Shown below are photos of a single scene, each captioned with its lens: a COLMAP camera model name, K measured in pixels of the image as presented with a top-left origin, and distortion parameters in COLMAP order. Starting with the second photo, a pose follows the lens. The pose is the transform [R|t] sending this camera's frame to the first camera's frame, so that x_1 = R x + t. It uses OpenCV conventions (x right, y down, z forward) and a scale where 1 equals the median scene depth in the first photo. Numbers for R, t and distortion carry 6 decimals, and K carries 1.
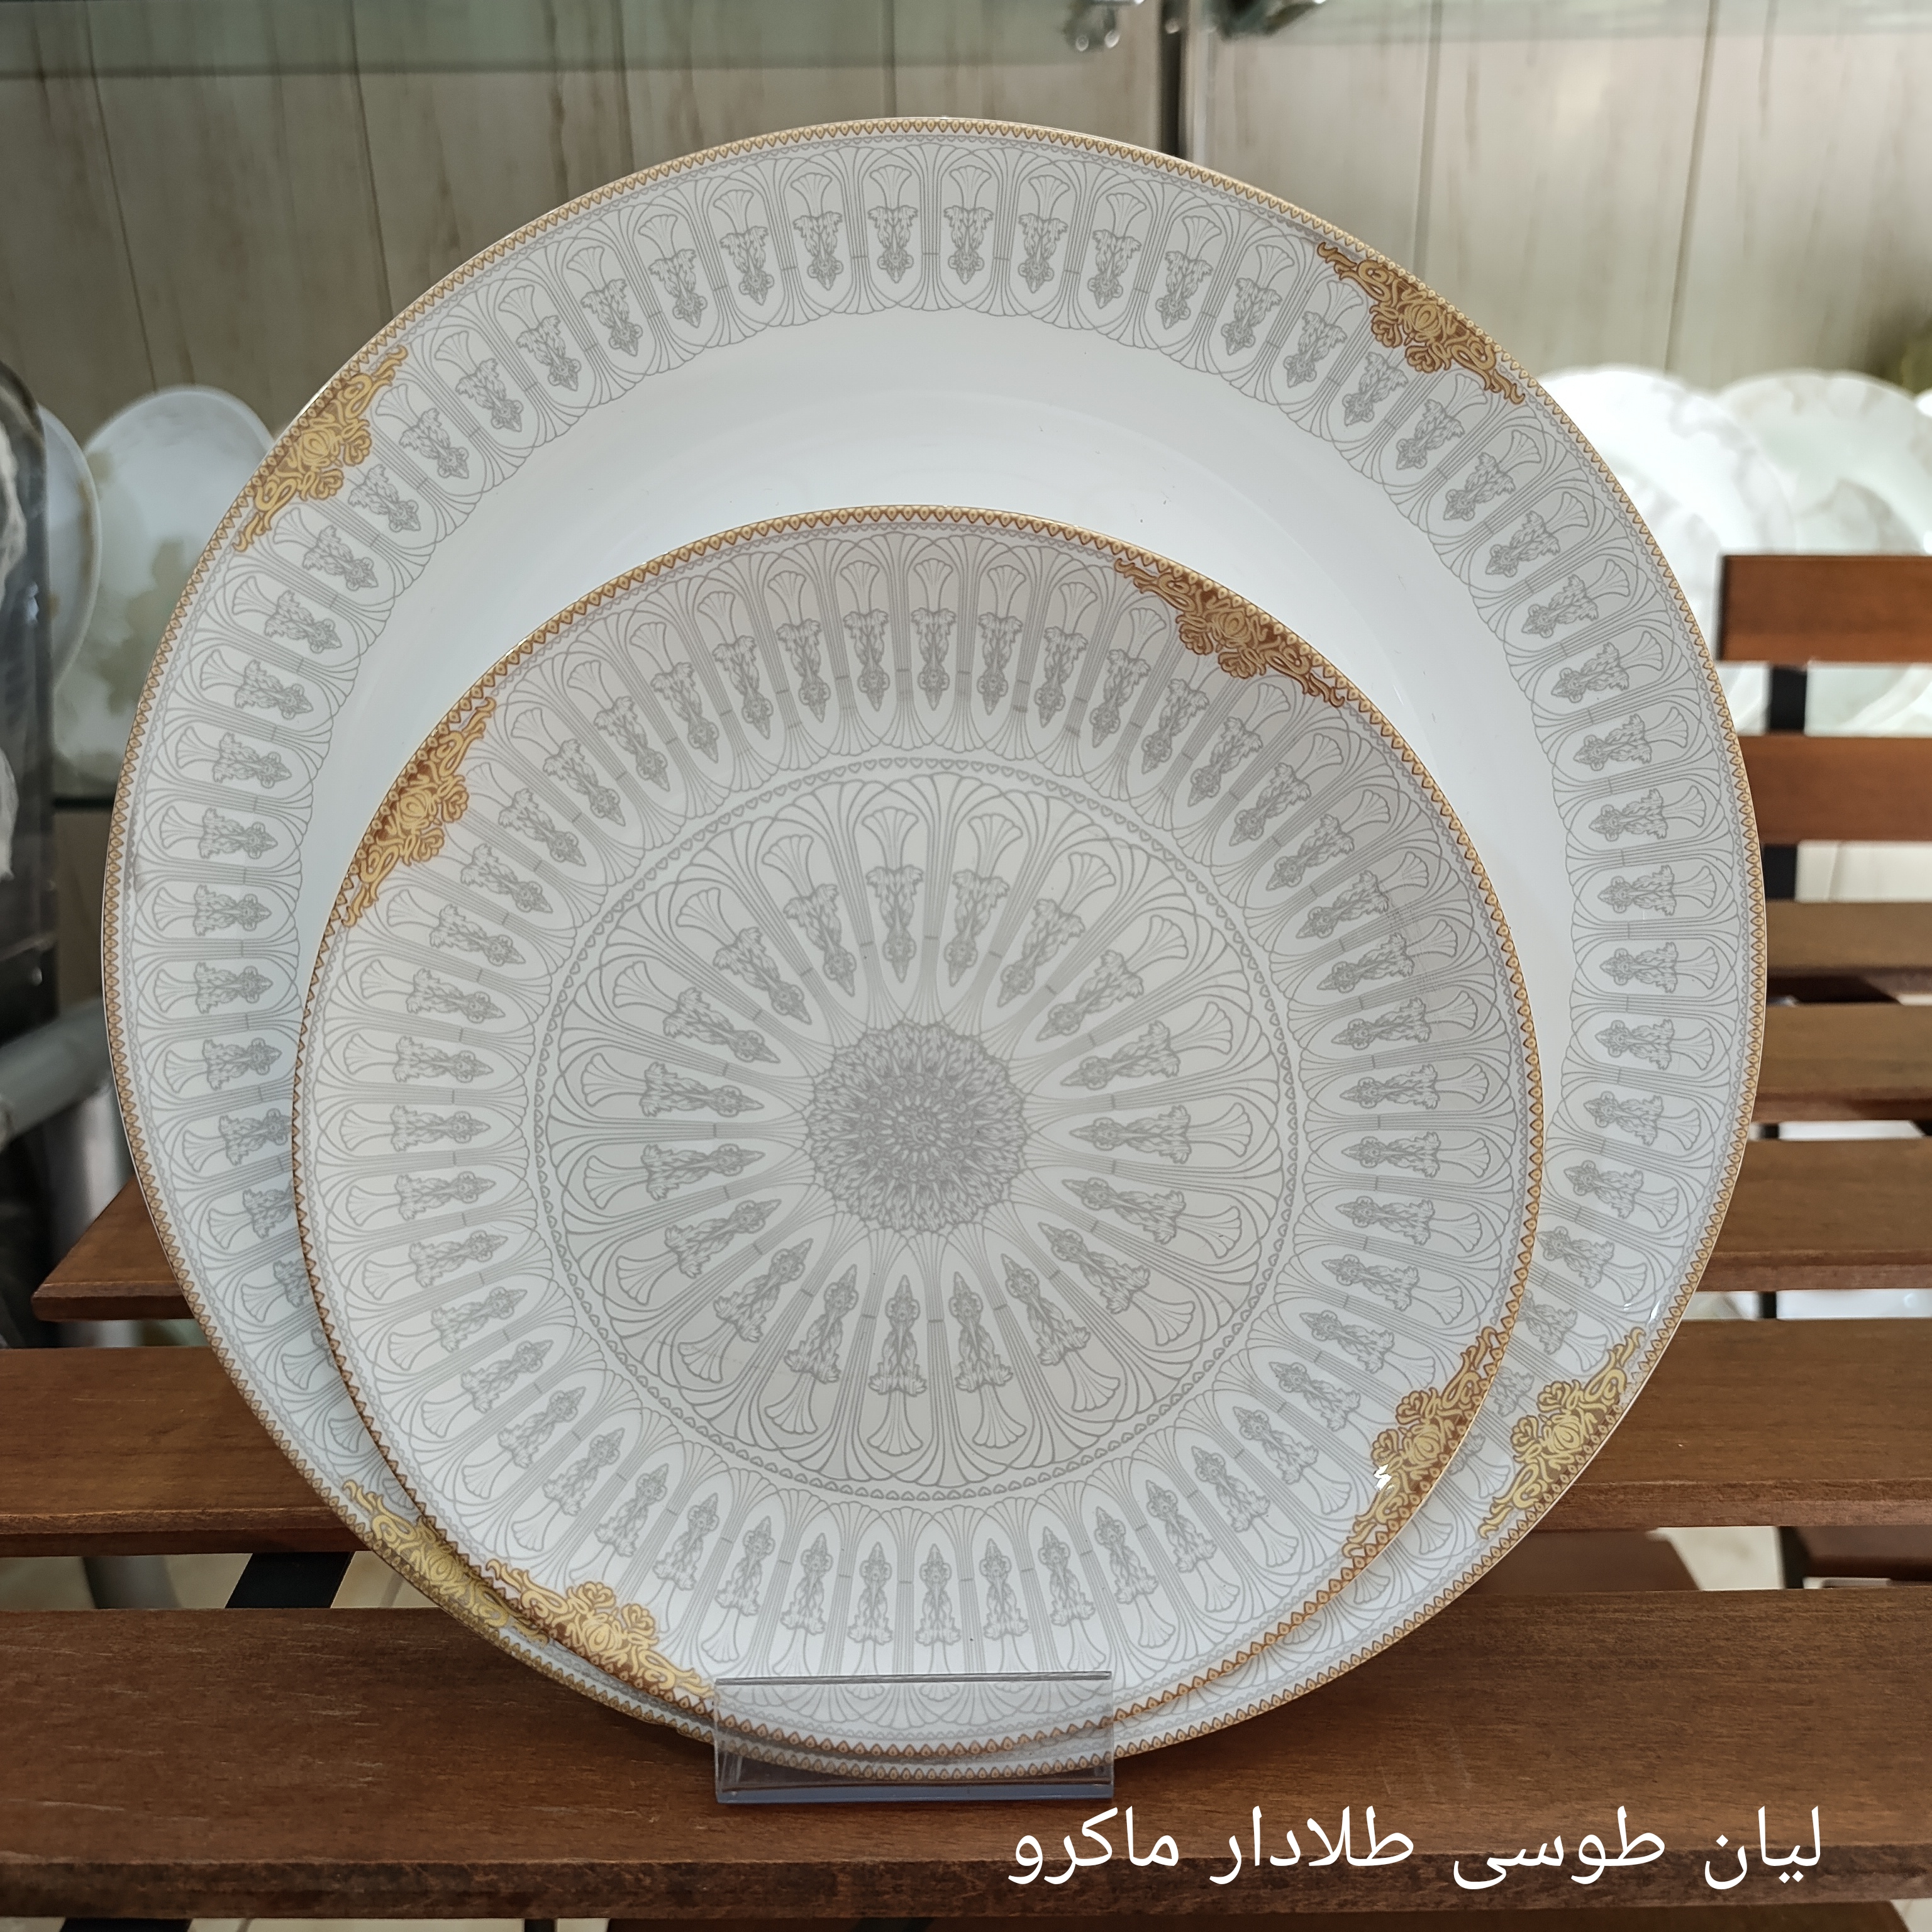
lens RADIAL K [[1811.9, 0, 973.2], [0, 1811.9, 962.8], [0, 0, 1]] dist [-0.024418, 0.000000]
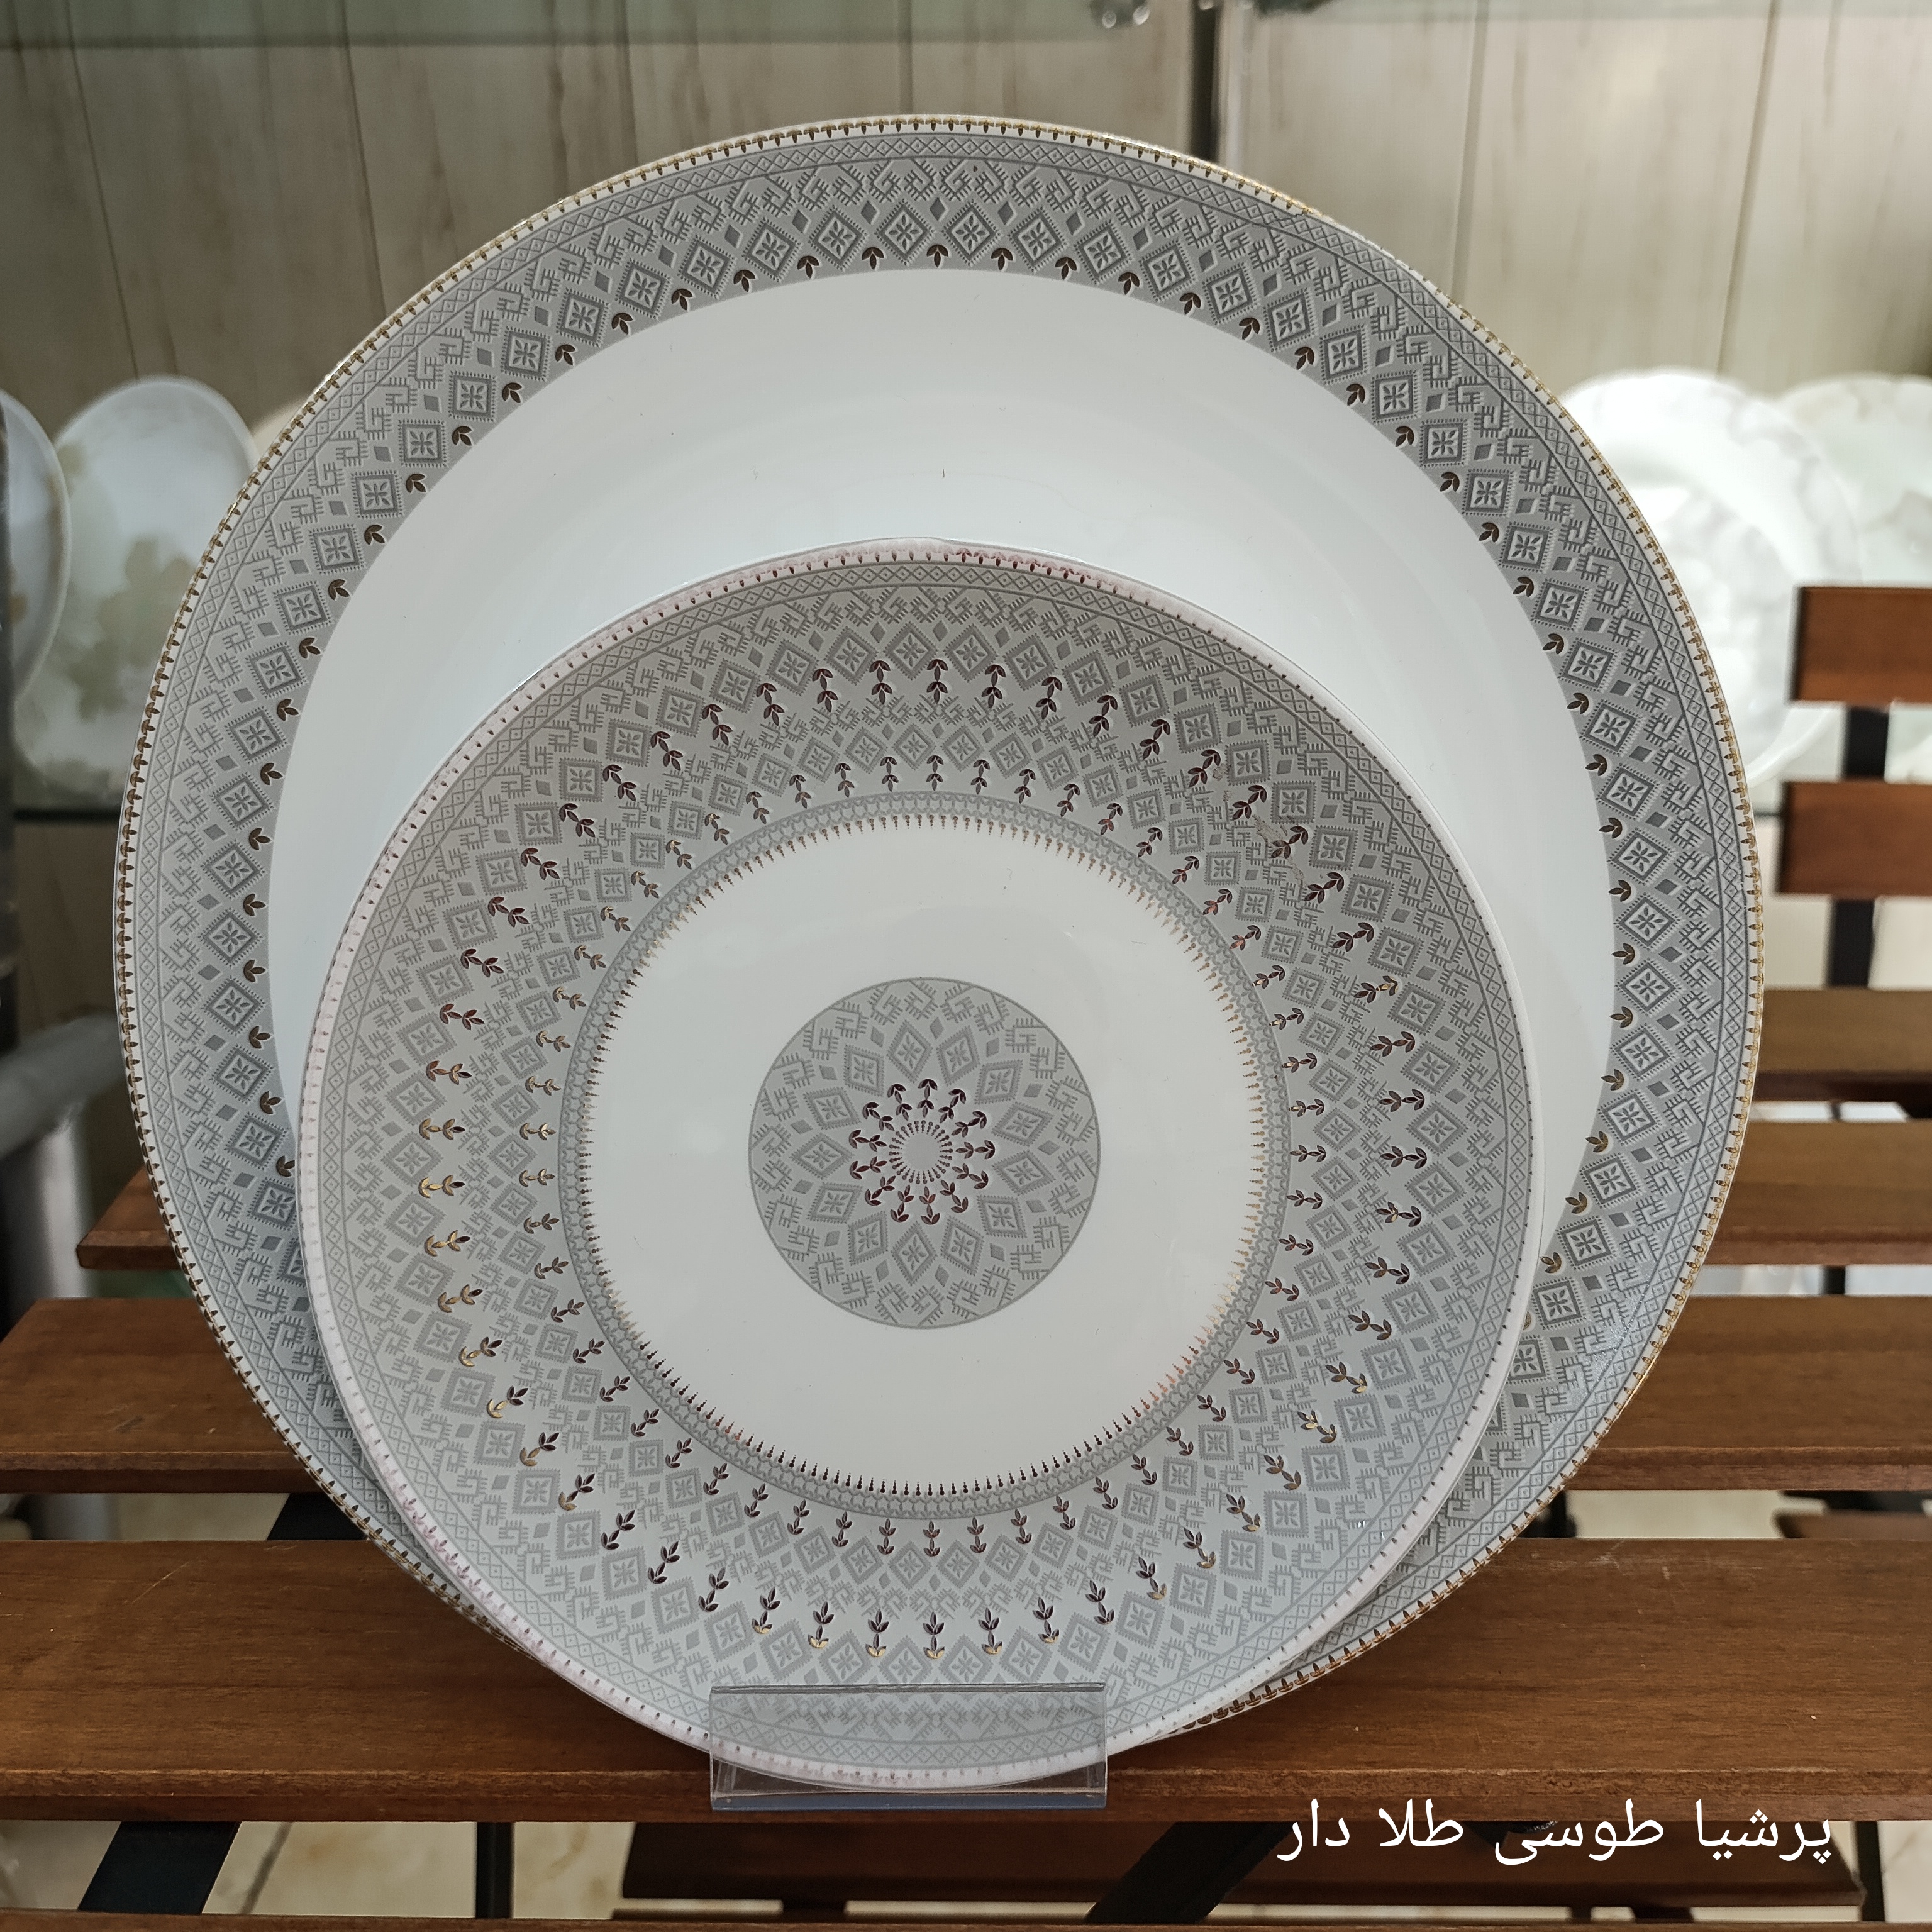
lens RADIAL K [[1811.9, 0, 967.7], [0, 1811.9, 965.5], [0, 0, 1]] dist [-0.024418, 0.000000]
pose [[0.999897, 0.011502, -0.008614, 0.000486], [-0.011382, 0.999838, 0.013952, -0.065427], [0.008773, -0.013852, 0.999866, 0.117998]]
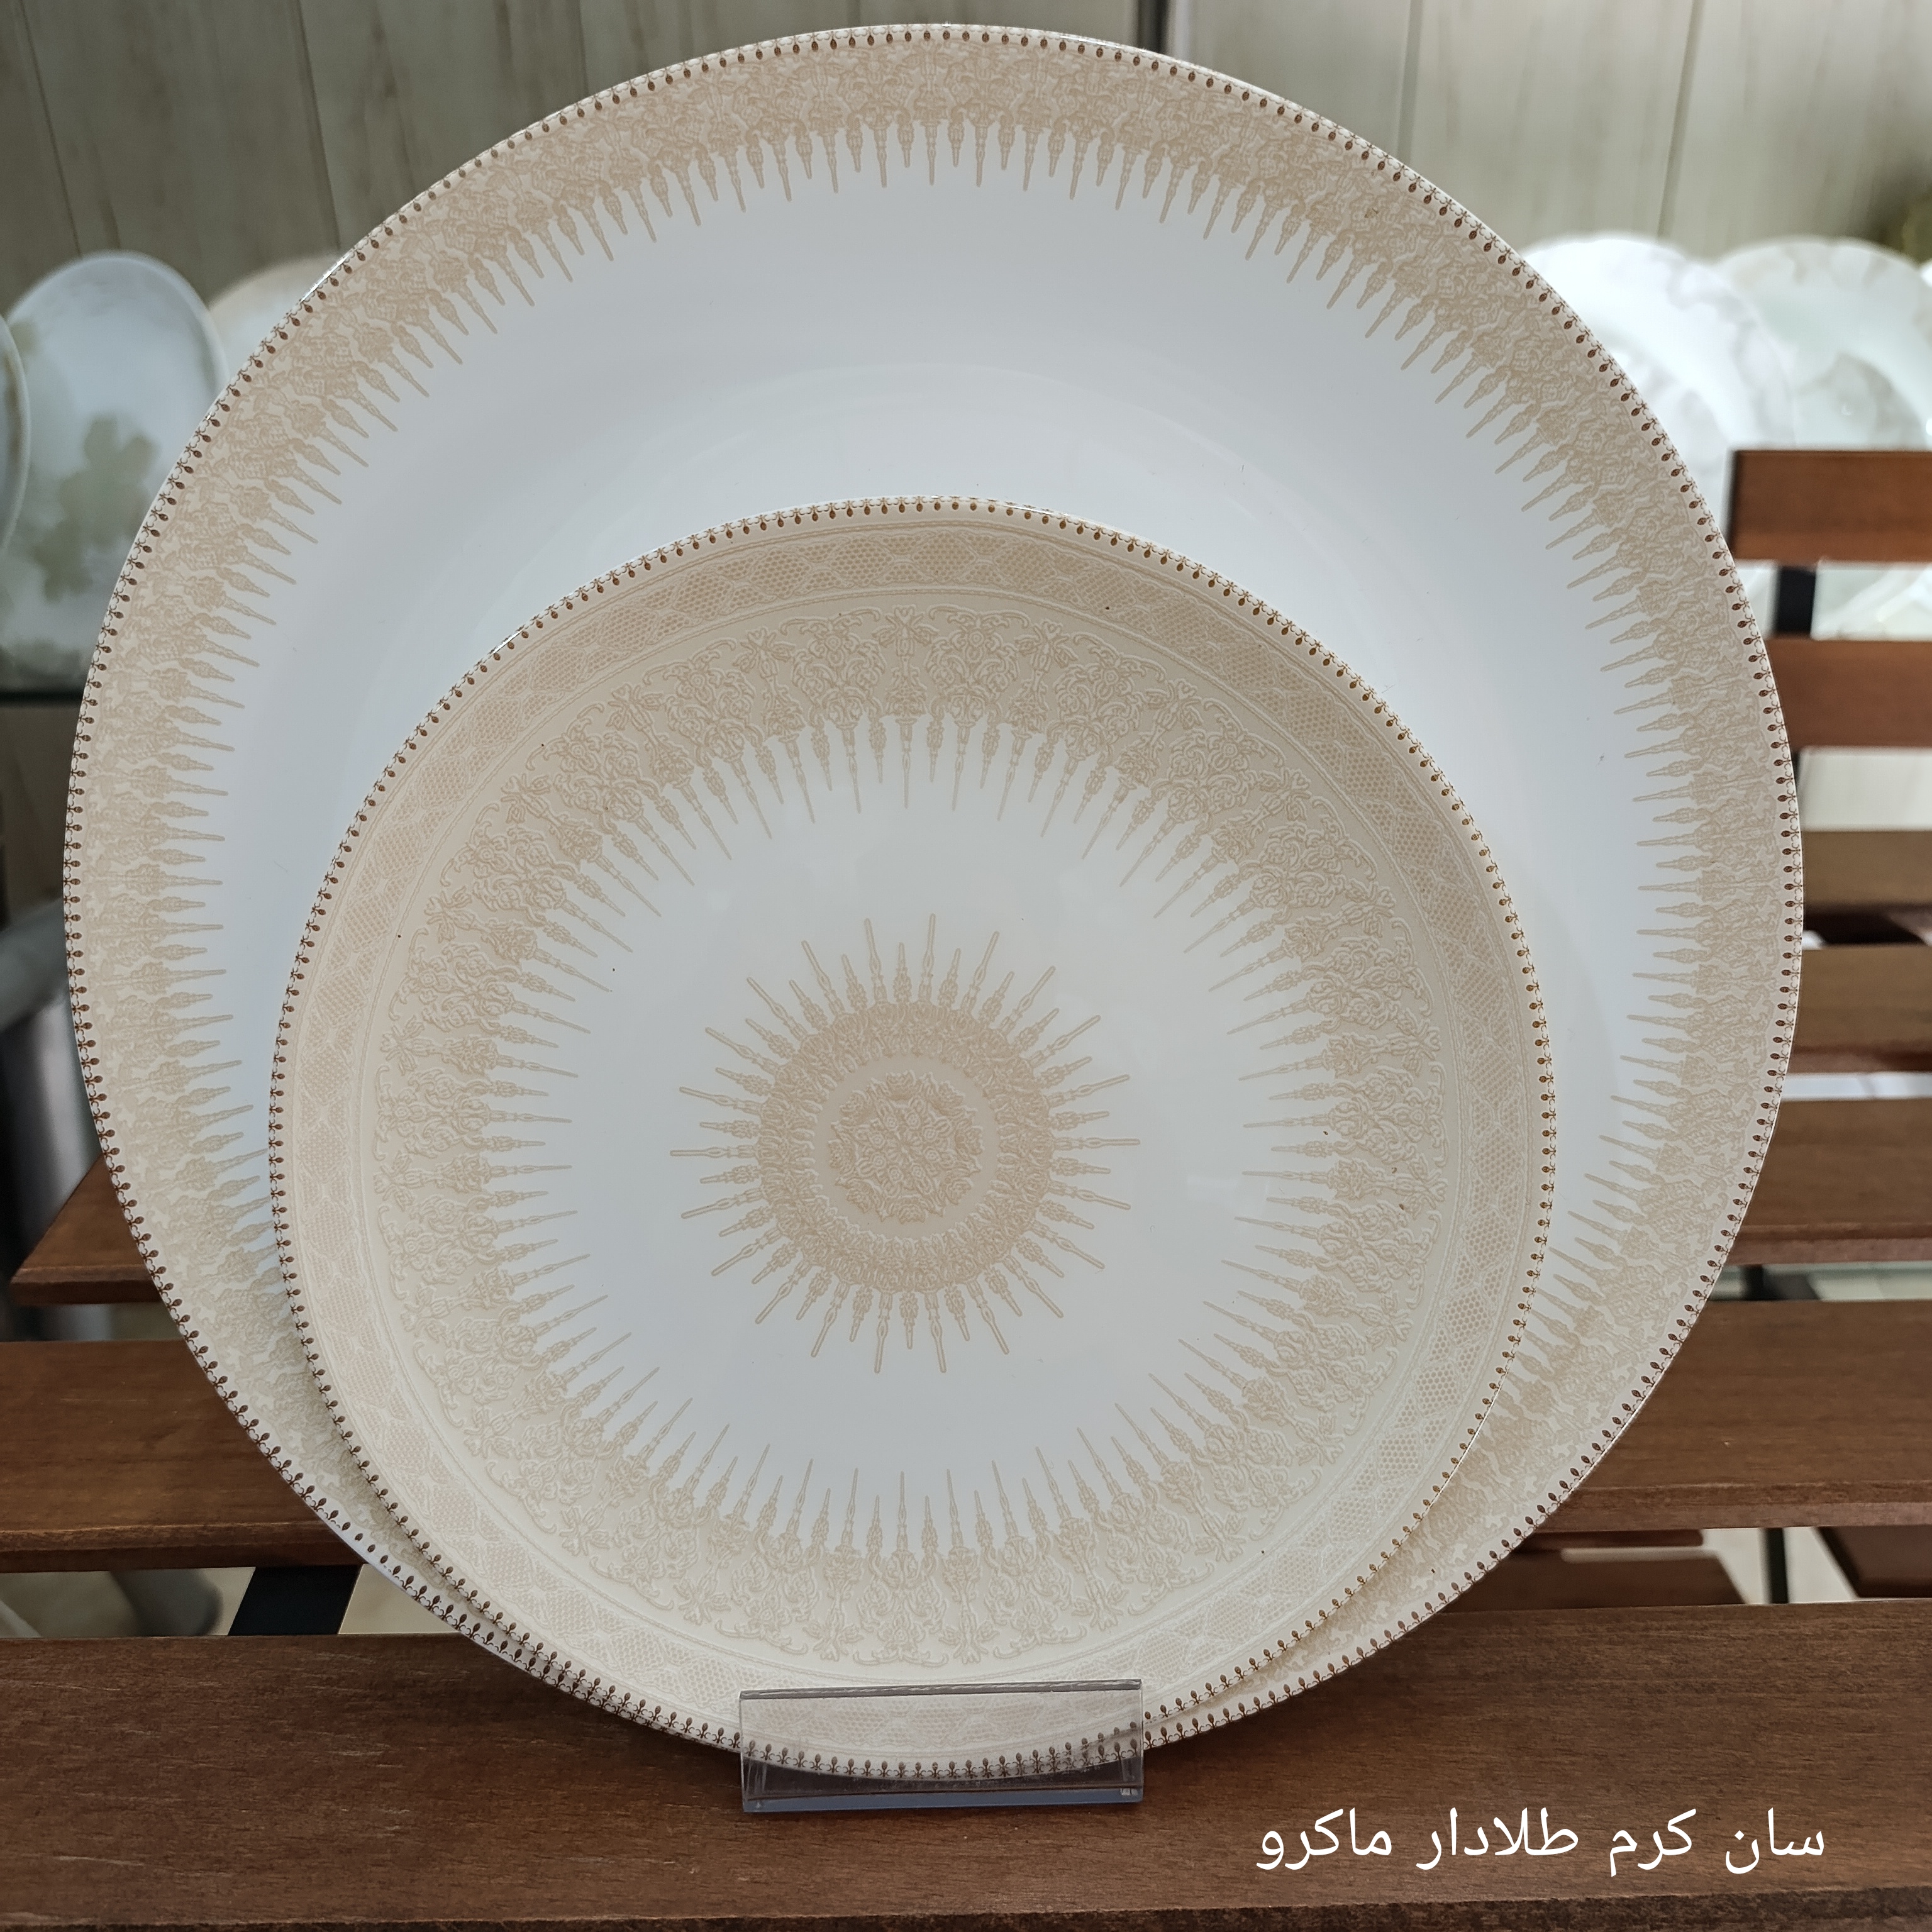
lens RADIAL K [[1811.9, 0, 949.6], [0, 1811.9, 974.1], [0, 0, 1]] dist [-0.024418, 0.000000]
pose [[0.999874, -0.004532, 0.015228, -0.030139], [0.003203, 0.996276, 0.086166, -0.051147], [-0.015562, -0.086107, 0.996164, 0.041970]]
